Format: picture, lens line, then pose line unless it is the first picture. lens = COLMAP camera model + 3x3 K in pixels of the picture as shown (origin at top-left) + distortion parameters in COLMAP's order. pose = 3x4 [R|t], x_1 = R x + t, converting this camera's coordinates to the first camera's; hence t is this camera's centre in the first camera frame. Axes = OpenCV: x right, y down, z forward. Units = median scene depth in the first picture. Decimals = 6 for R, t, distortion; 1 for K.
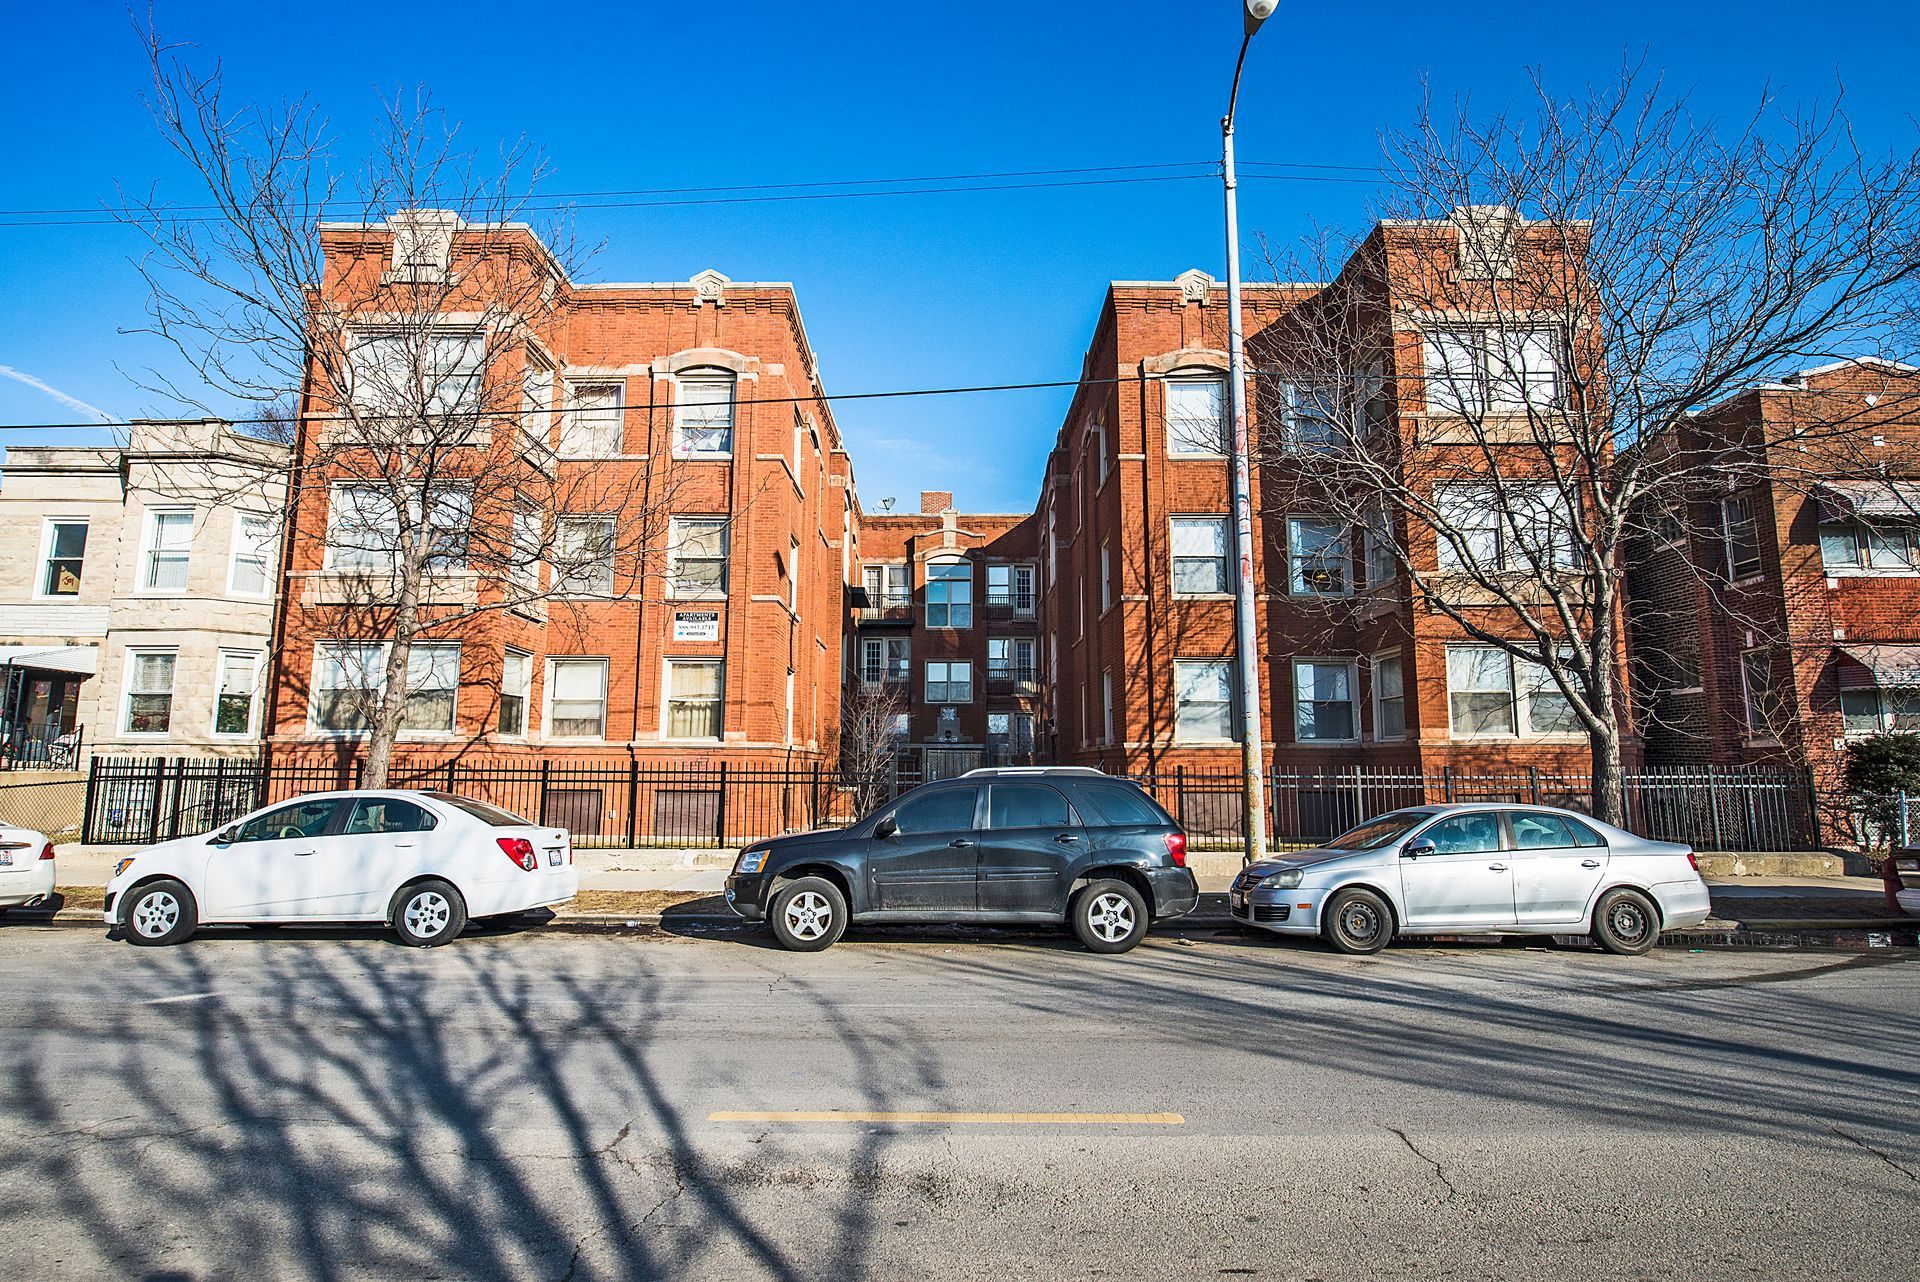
lens RADIAL K [[919.7, 0, 952.0], [0, 919.7, 646.4], [0, 0, 1]] dist [-0.006356, -0.003153]
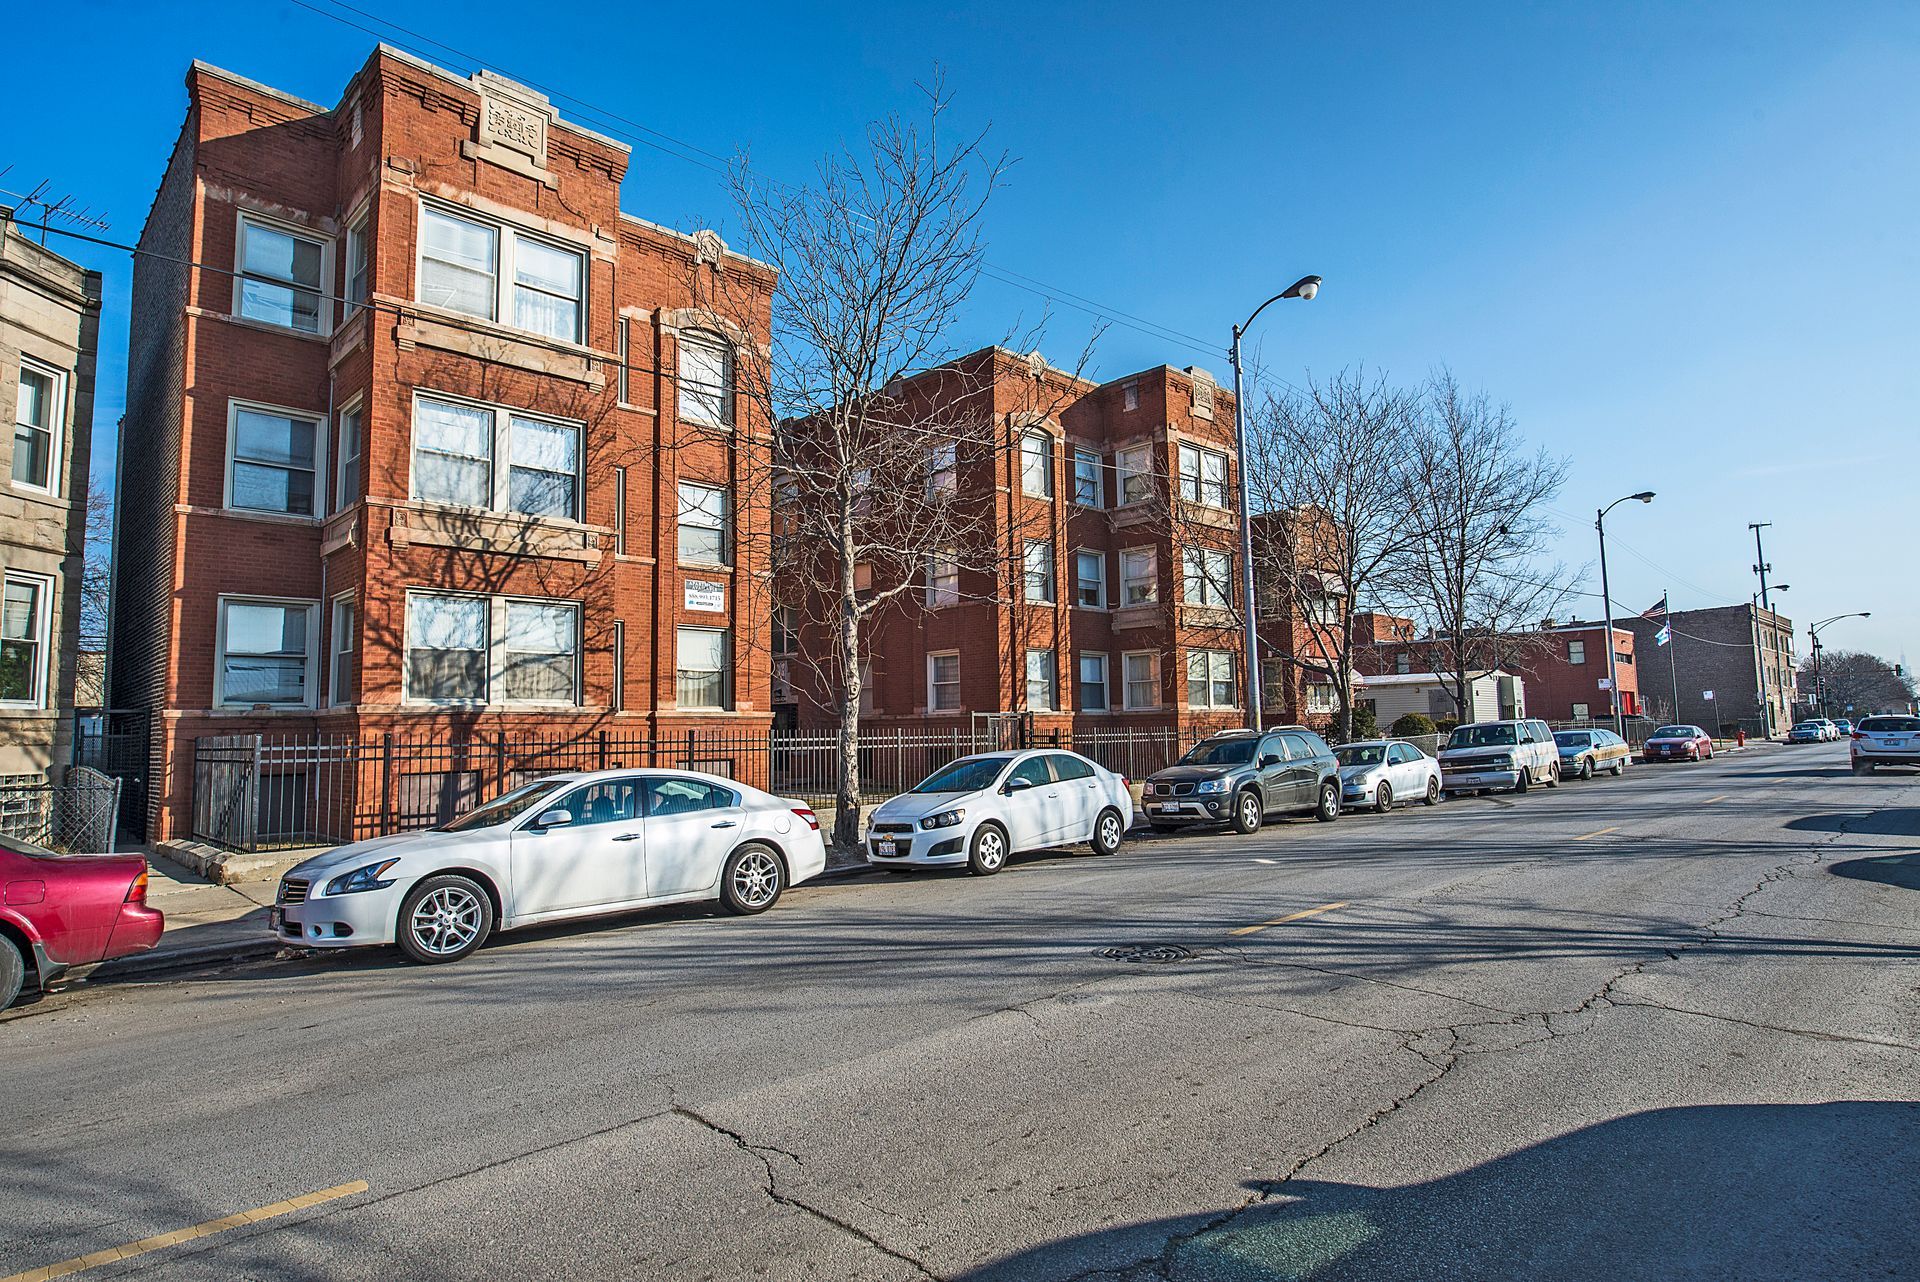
lens RADIAL K [[1035.2, 0, 950.9], [0, 1035.2, 654.7], [0, 0, 1]] dist [-0.009446, 0.000261]
pose [[0.712809, 0.037424, 0.700359, -0.879246], [-0.074427, 0.996973, 0.022476, -0.003849], [-0.697398, -0.068147, 0.713437, 0.009231]]
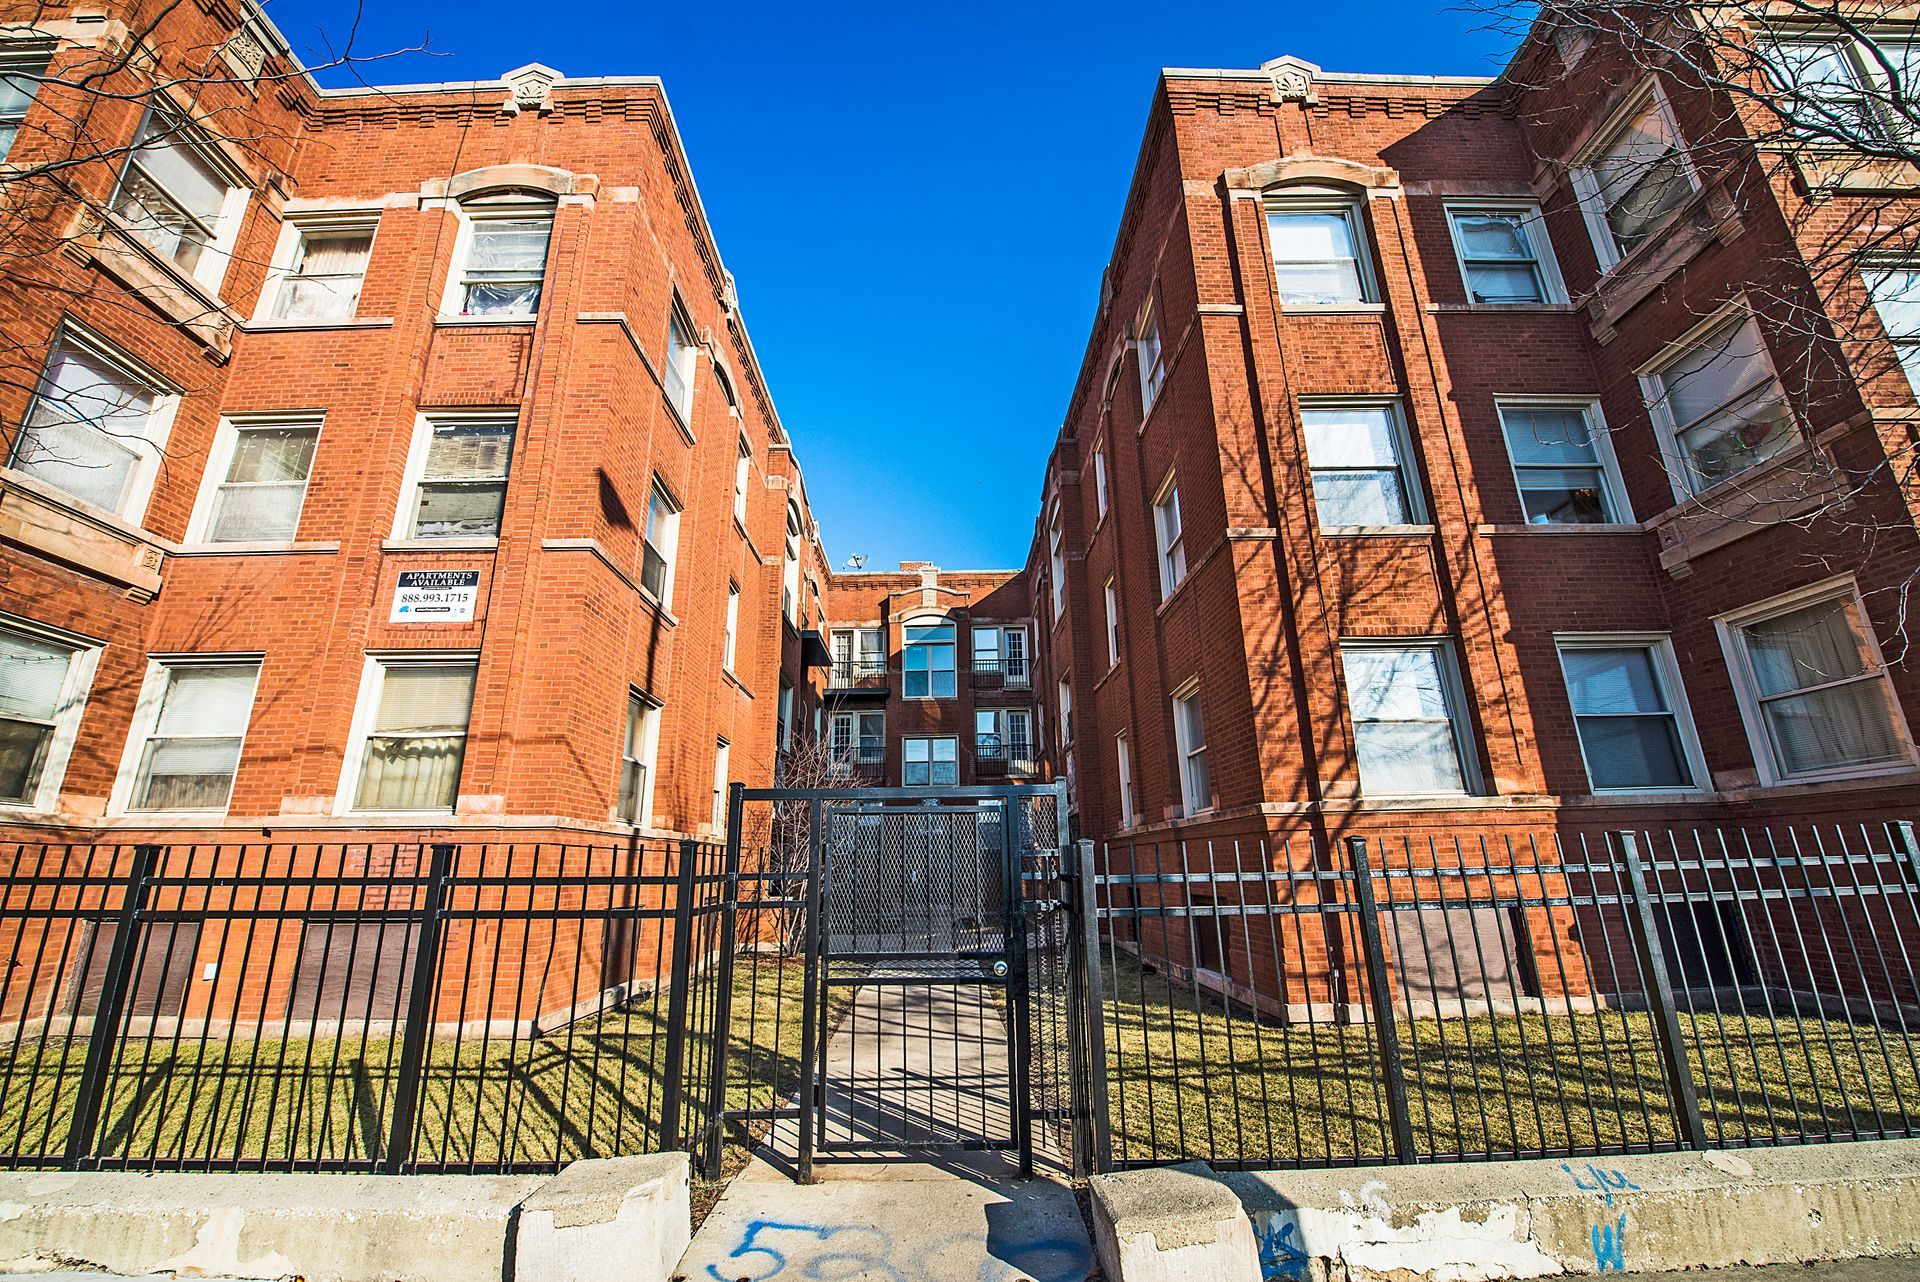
lens RADIAL K [[765.2, 0, 950.9], [0, 765.2, 641.2], [0, 0, 1]] dist [-0.013319, -0.003063]
pose [[0.999790, -0.014789, 0.014186, 0.013580], [0.016838, 0.987393, -0.157389, 0.078743], [-0.011680, 0.157595, 0.987435, 0.571583]]
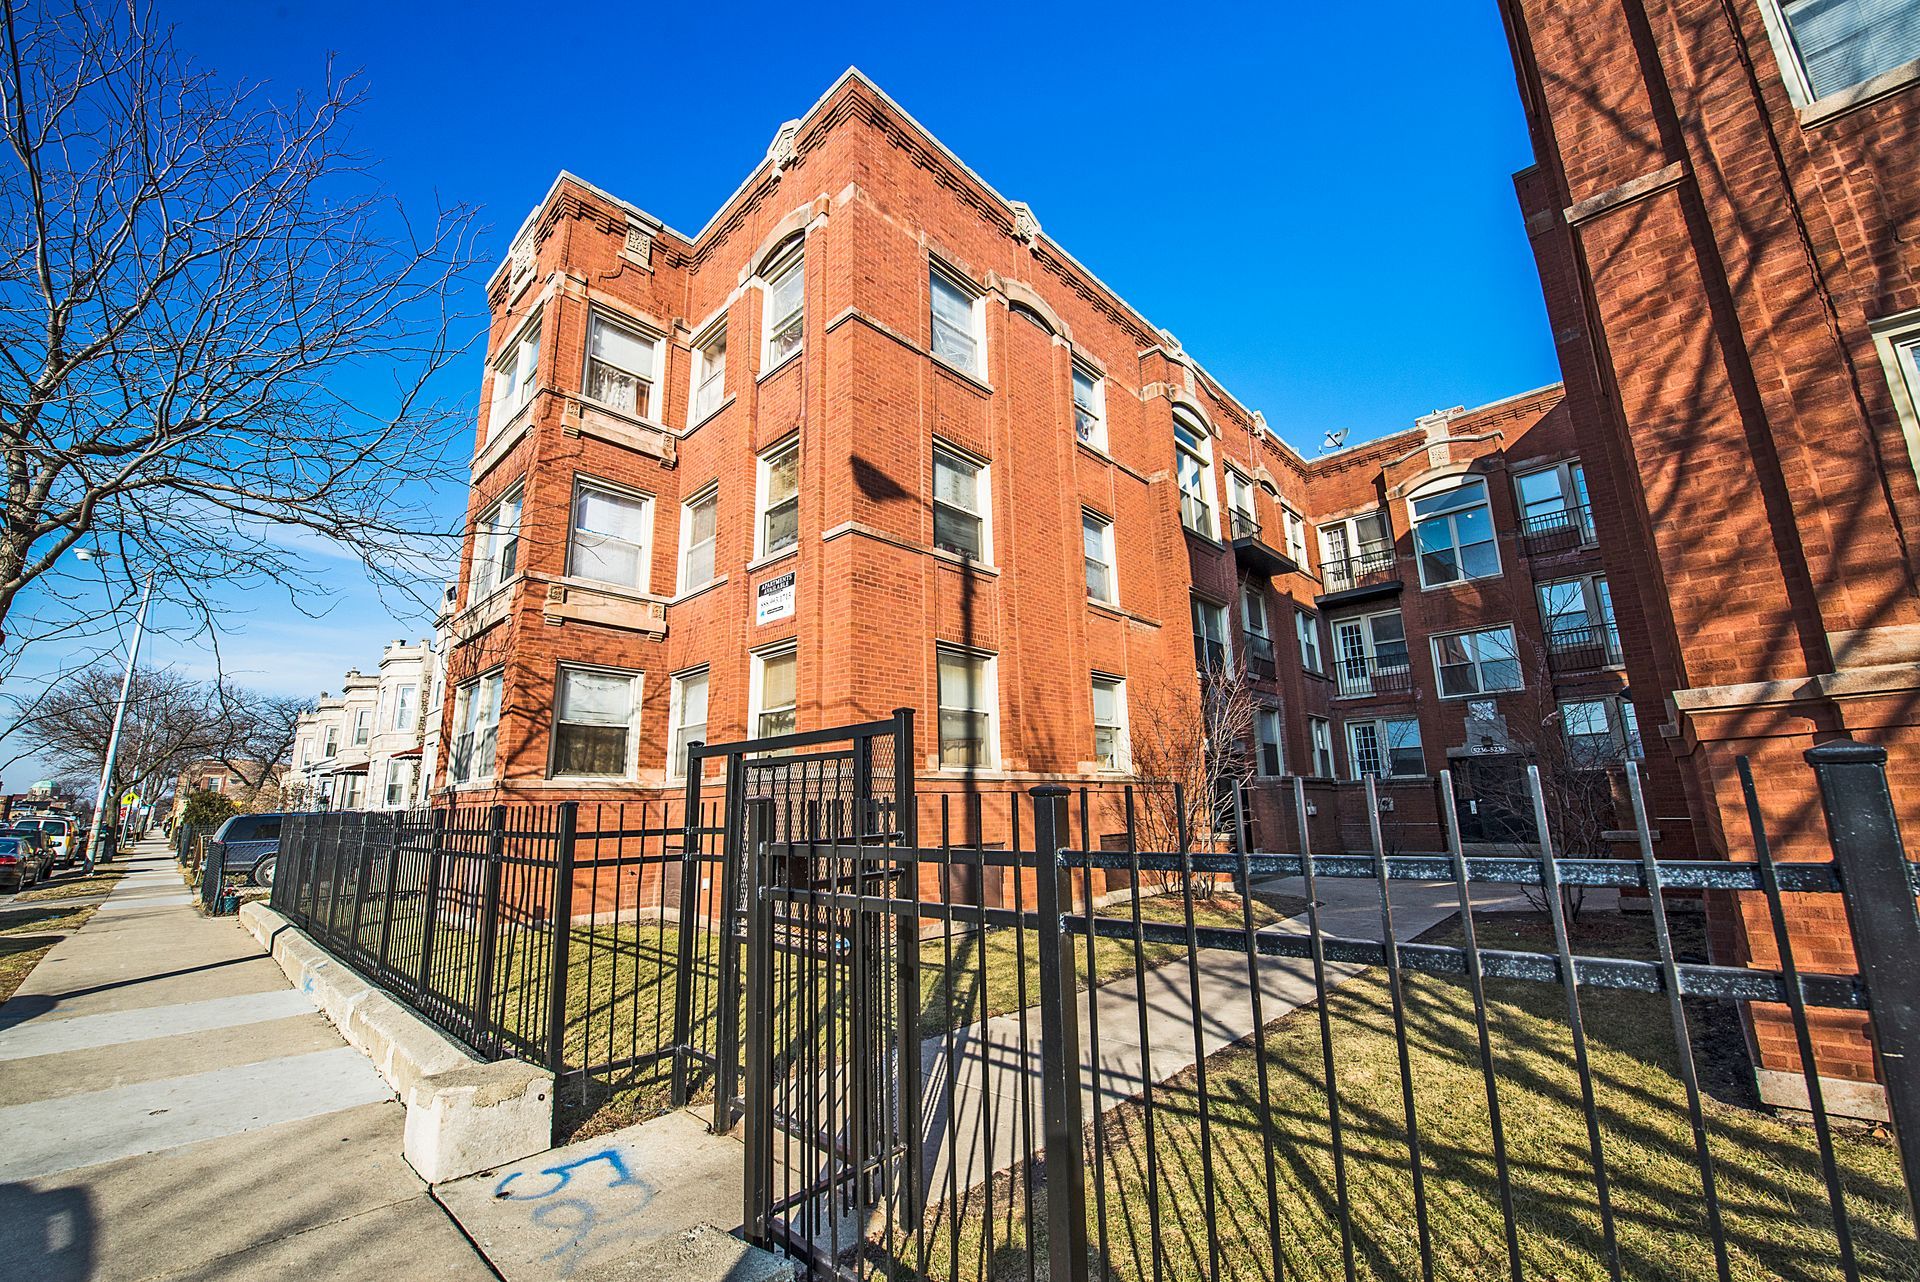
lens RADIAL K [[765.2, 0, 950.7], [0, 765.2, 641.6], [0, 0, 1]] dist [-0.013319, -0.003063]
pose [[0.721598, -0.167468, -0.671752, 0.181852], [0.115700, 0.985827, -0.121482, 0.091334], [0.682576, 0.009939, 0.730747, 0.688686]]
